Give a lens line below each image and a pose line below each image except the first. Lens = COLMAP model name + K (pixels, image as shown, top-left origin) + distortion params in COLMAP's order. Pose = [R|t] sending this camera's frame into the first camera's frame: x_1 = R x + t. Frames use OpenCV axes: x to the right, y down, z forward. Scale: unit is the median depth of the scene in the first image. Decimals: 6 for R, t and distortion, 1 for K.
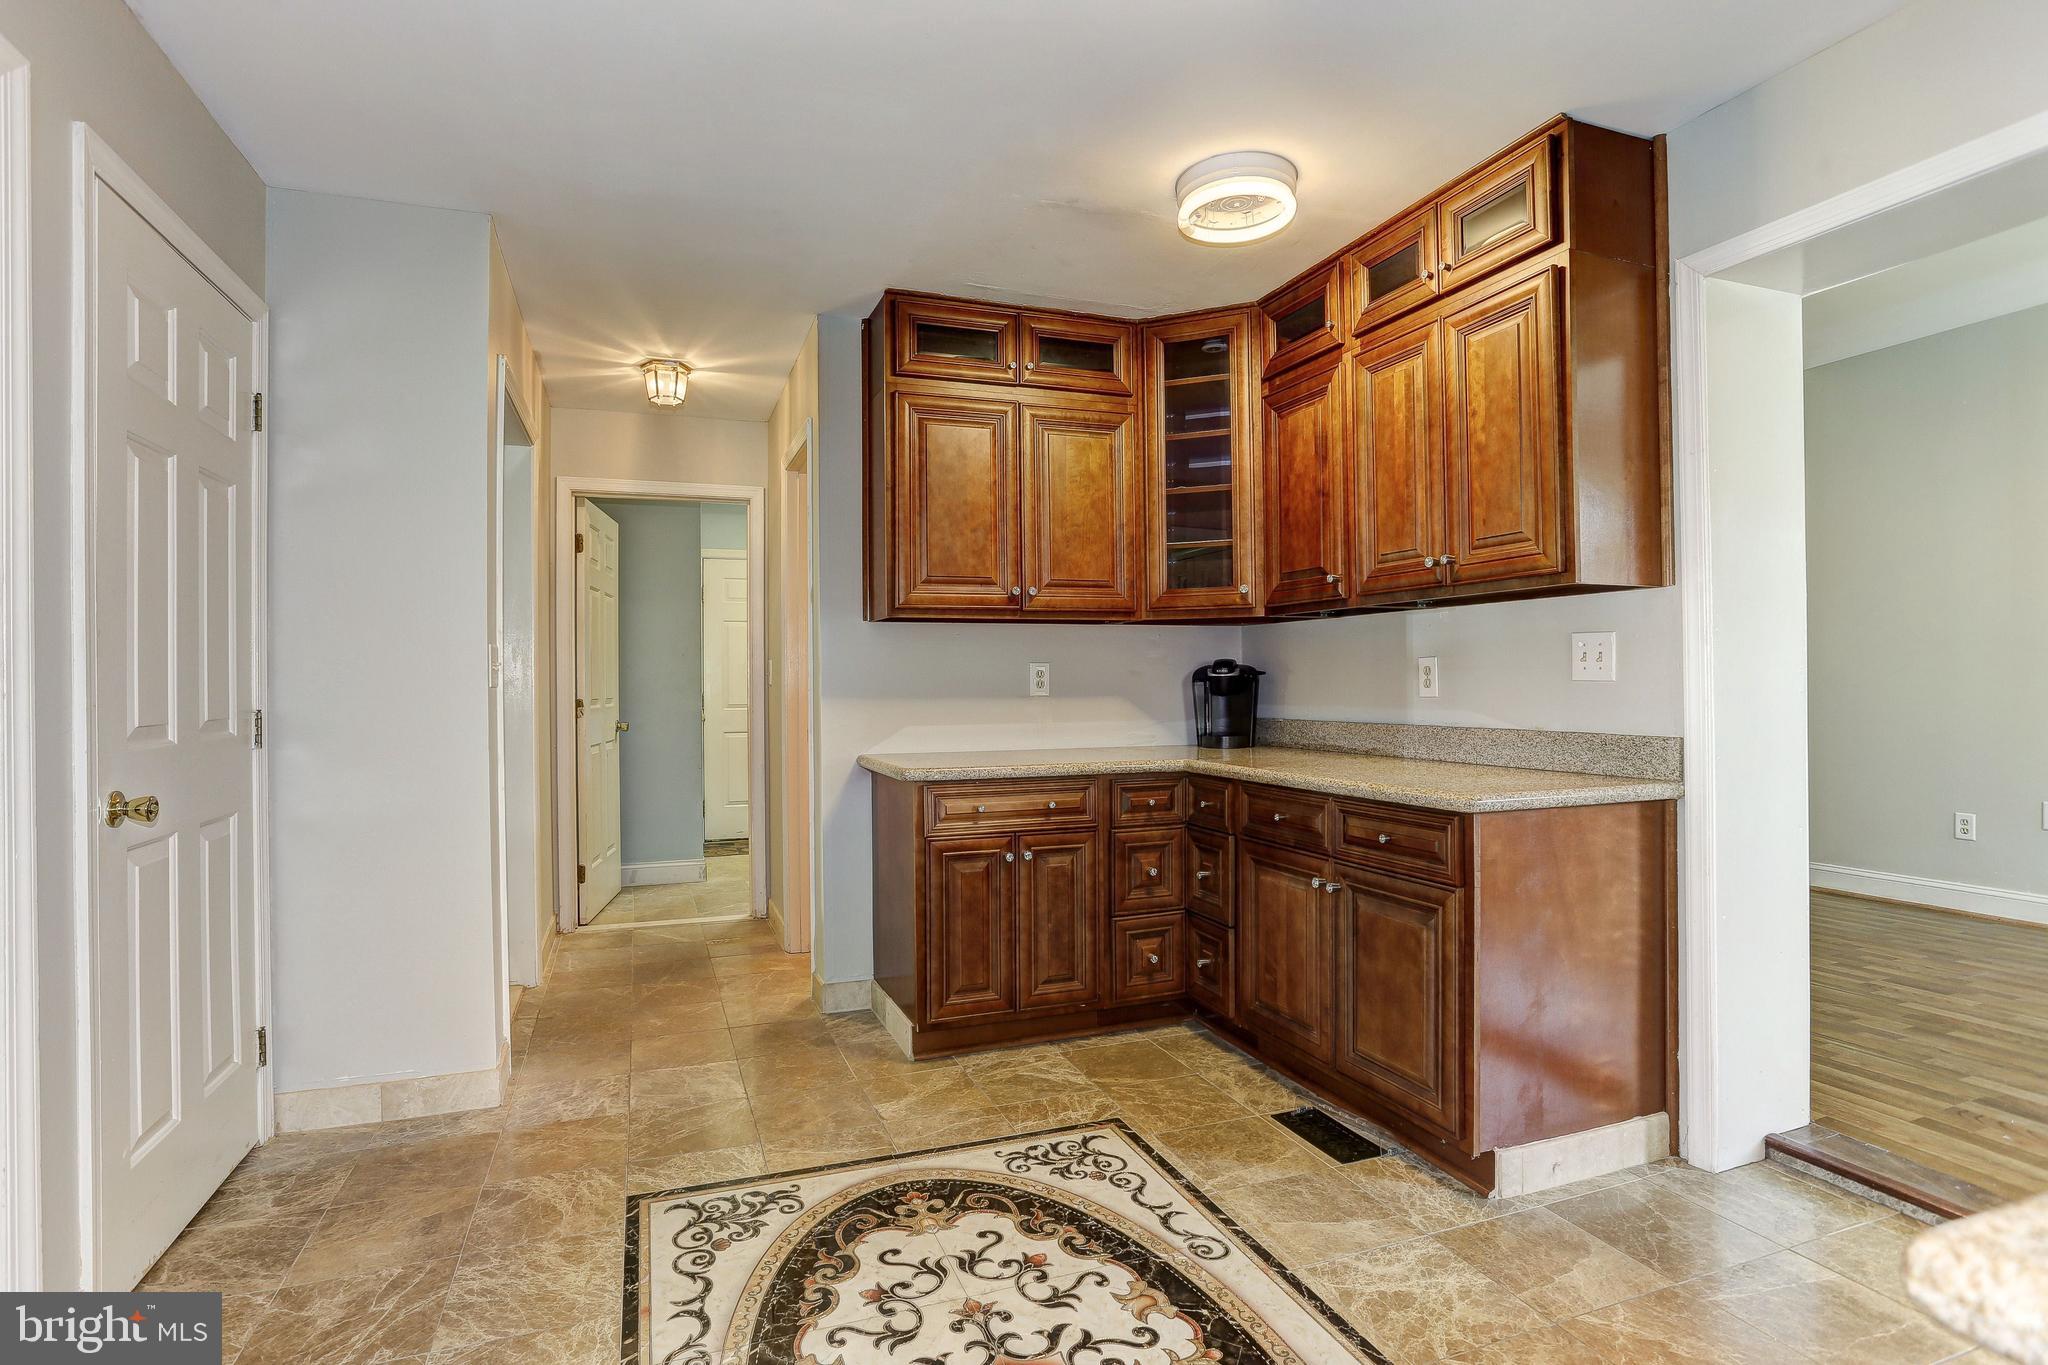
lens RADIAL K [[1002.3, 0, 1012.0], [0, 1002.3, 678.6], [0, 0, 1]] dist [-0.068927, 0.034390]
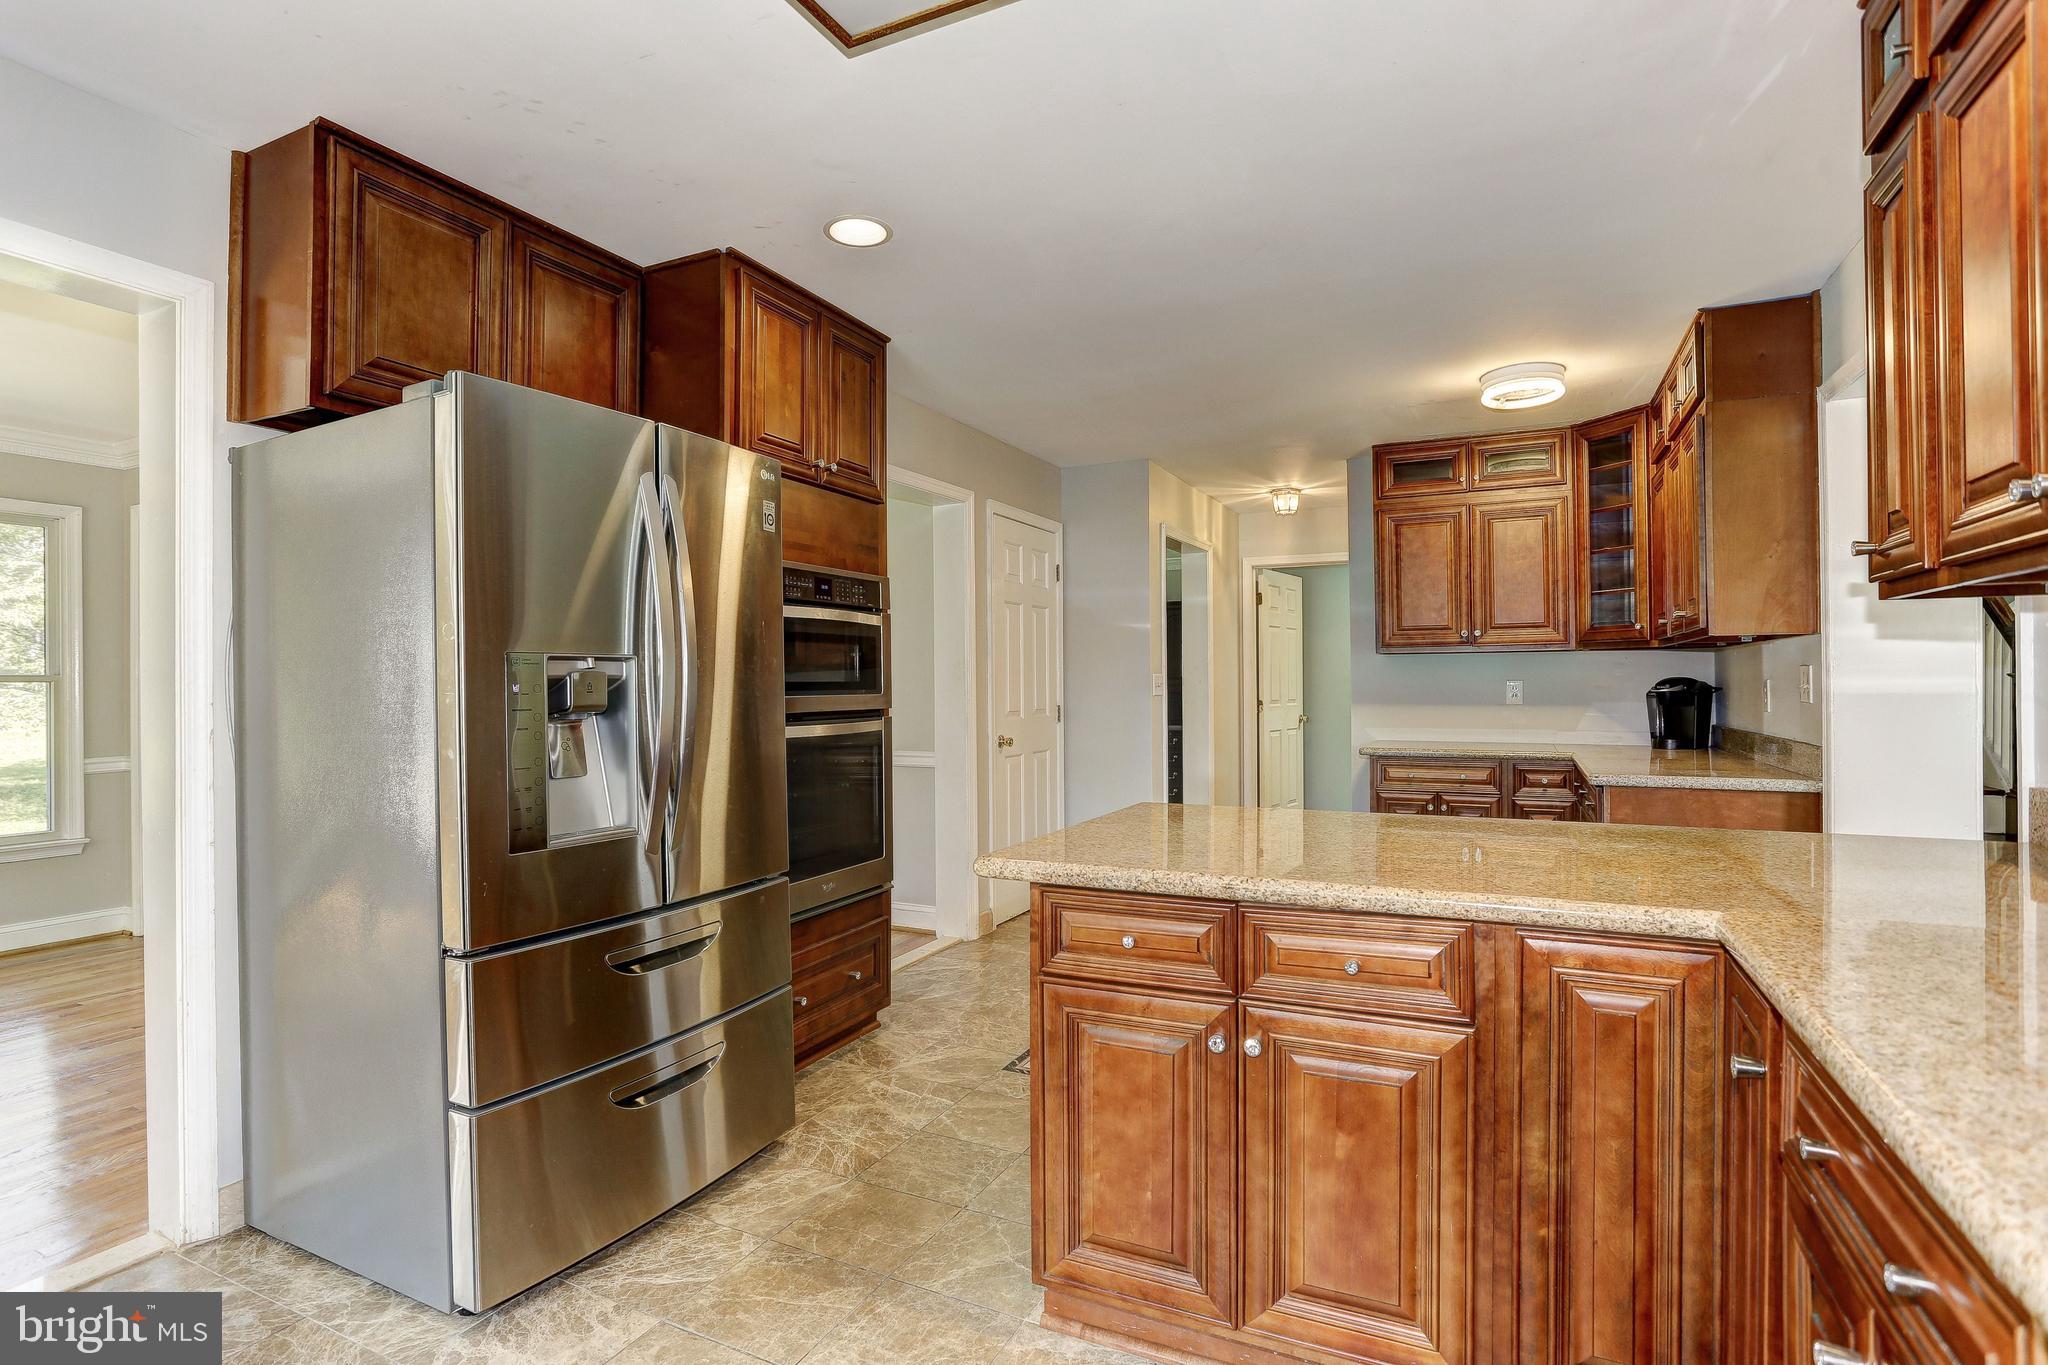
lens RADIAL K [[1002.3, 0, 1012.0], [0, 1002.3, 678.6], [0, 0, 1]] dist [-0.068927, 0.034390]
pose [[0.689133, 0.002897, -0.724629, 0.590771], [0.001055, 0.999987, 0.005001, -0.028837], [0.724634, -0.004210, 0.689121, -0.476941]]
